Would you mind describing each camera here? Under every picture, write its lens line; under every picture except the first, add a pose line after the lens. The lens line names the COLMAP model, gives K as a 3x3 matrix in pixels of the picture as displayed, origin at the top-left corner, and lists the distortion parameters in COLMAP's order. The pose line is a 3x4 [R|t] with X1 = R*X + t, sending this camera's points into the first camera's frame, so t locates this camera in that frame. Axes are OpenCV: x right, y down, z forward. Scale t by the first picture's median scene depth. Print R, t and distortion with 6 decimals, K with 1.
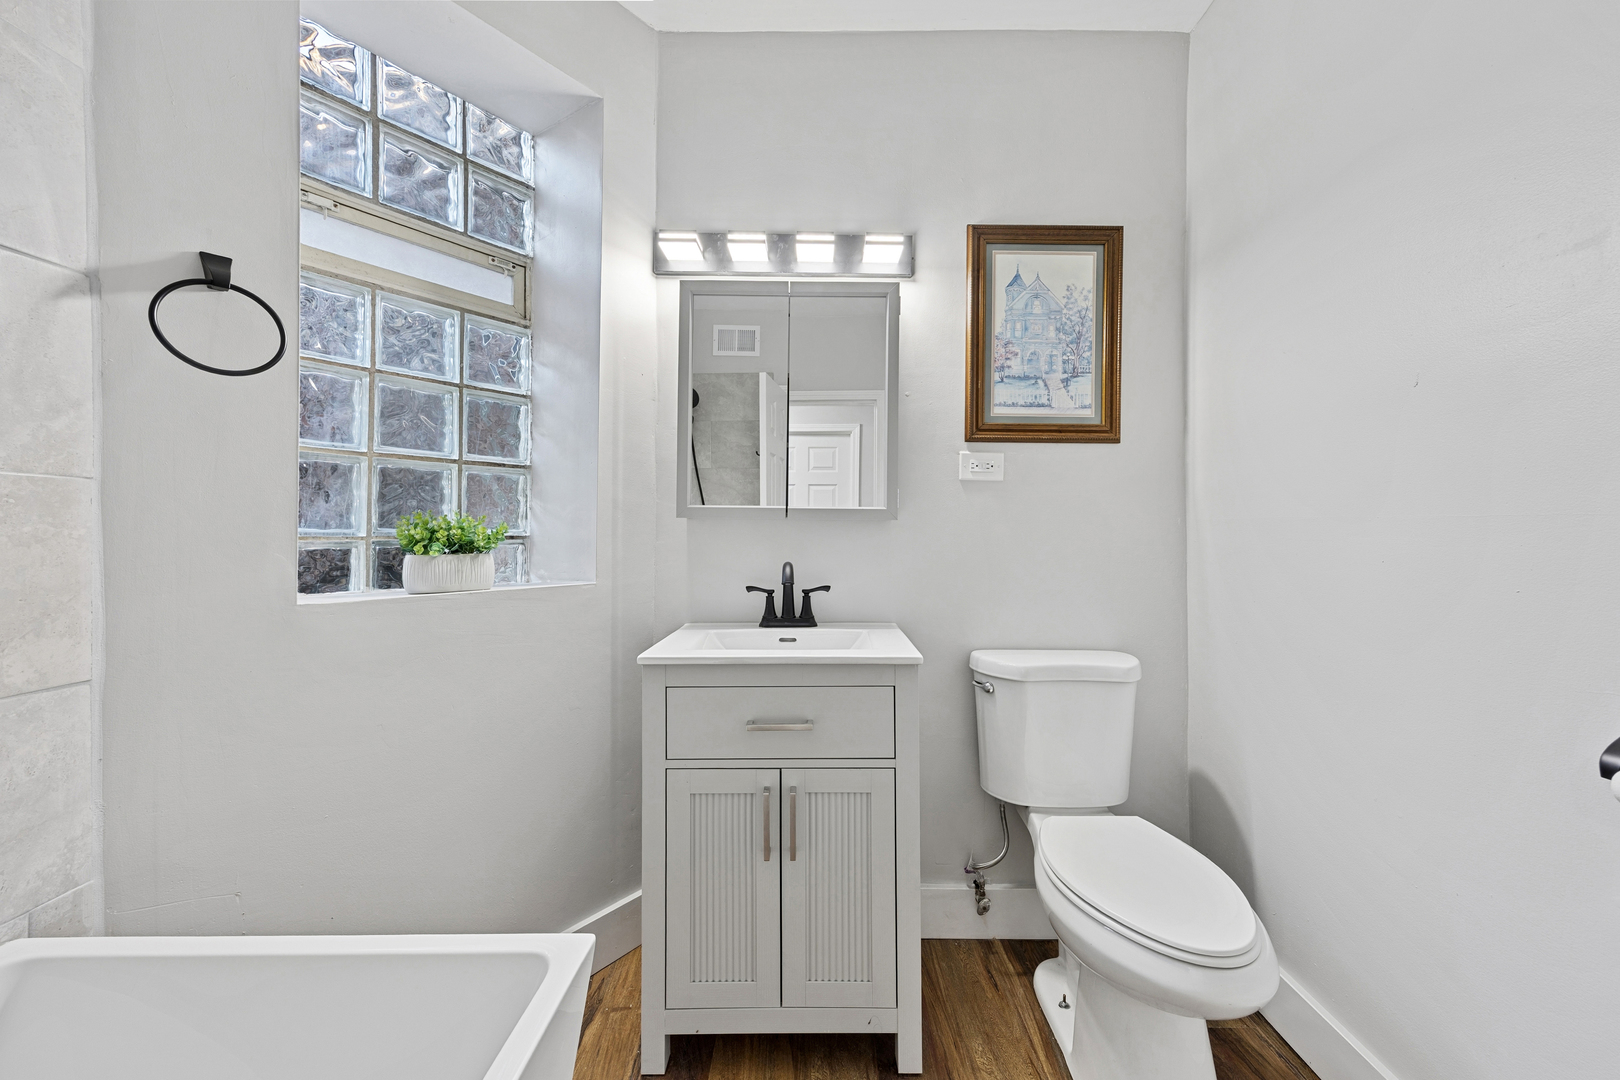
lens RADIAL K [[627.8, 0, 816.6], [0, 627.8, 522.9], [0, 0, 1]] dist [-0.000392, 0.000114]
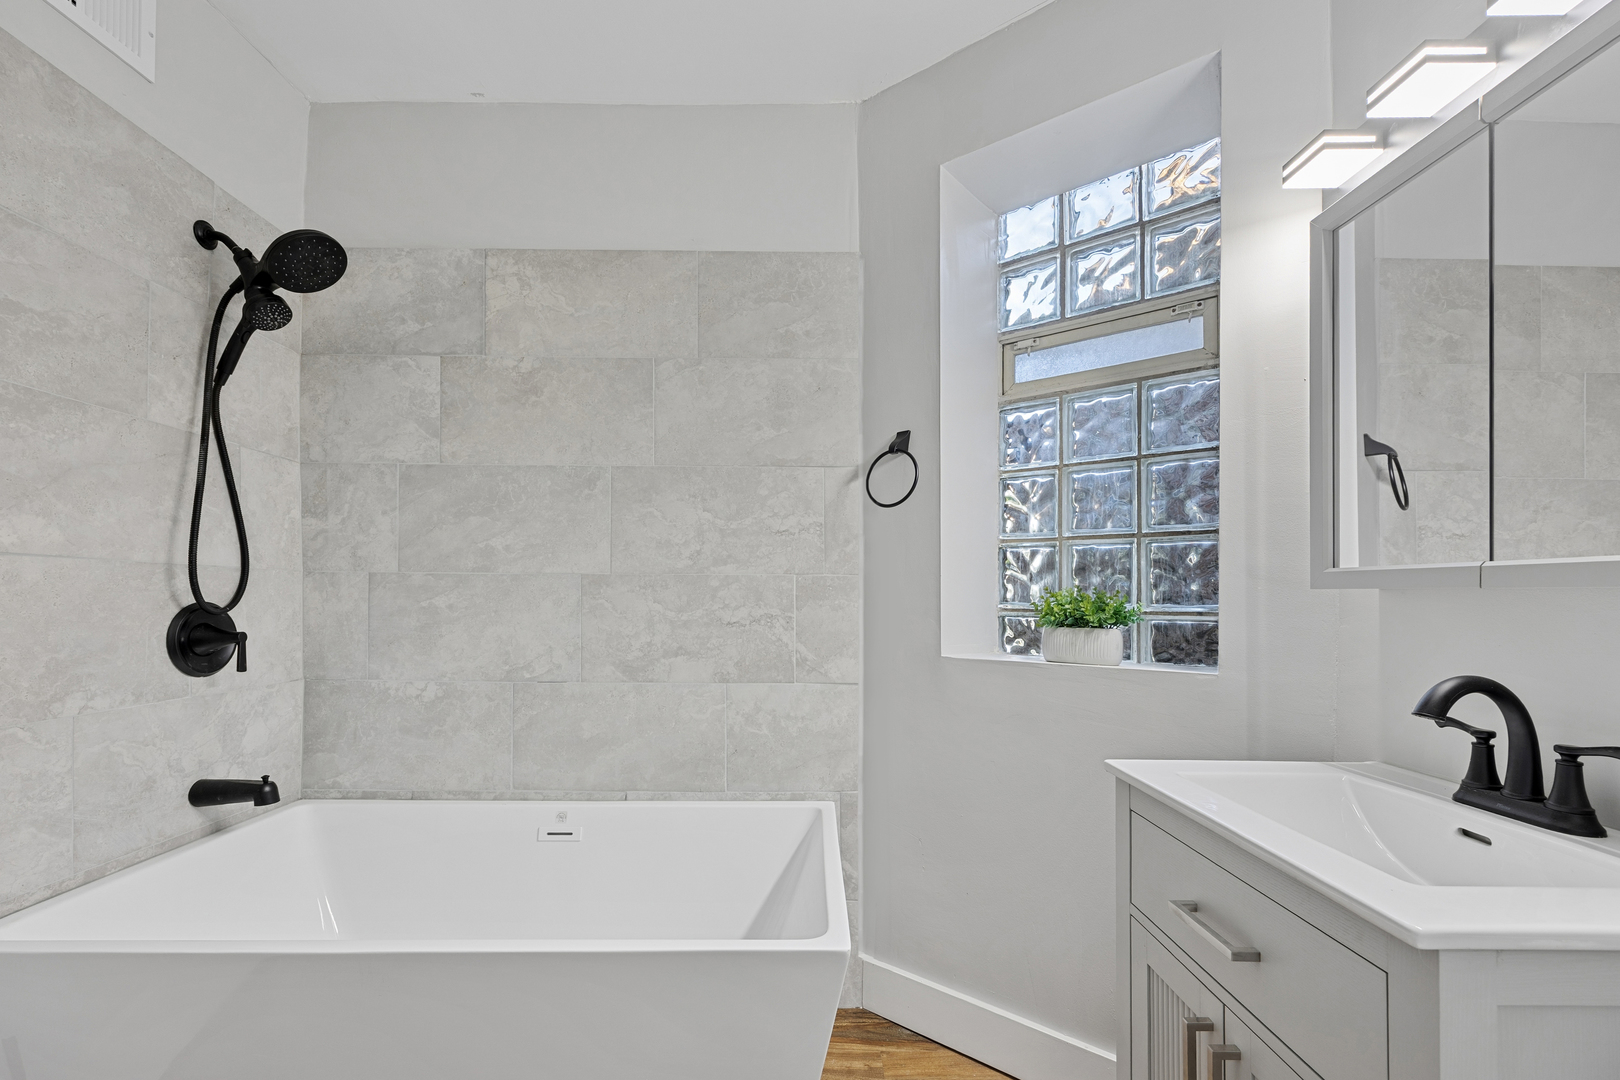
lens RADIAL K [[679.5, 0, 805.3], [0, 679.5, 592.1], [0, 0, 1]] dist [-0.001308, -0.000033]
pose [[-0.006418, -0.006566, -0.999958, 0.542344], [0.007120, 0.999953, -0.006612, -0.005288], [0.999954, -0.007162, -0.006371, 0.526945]]
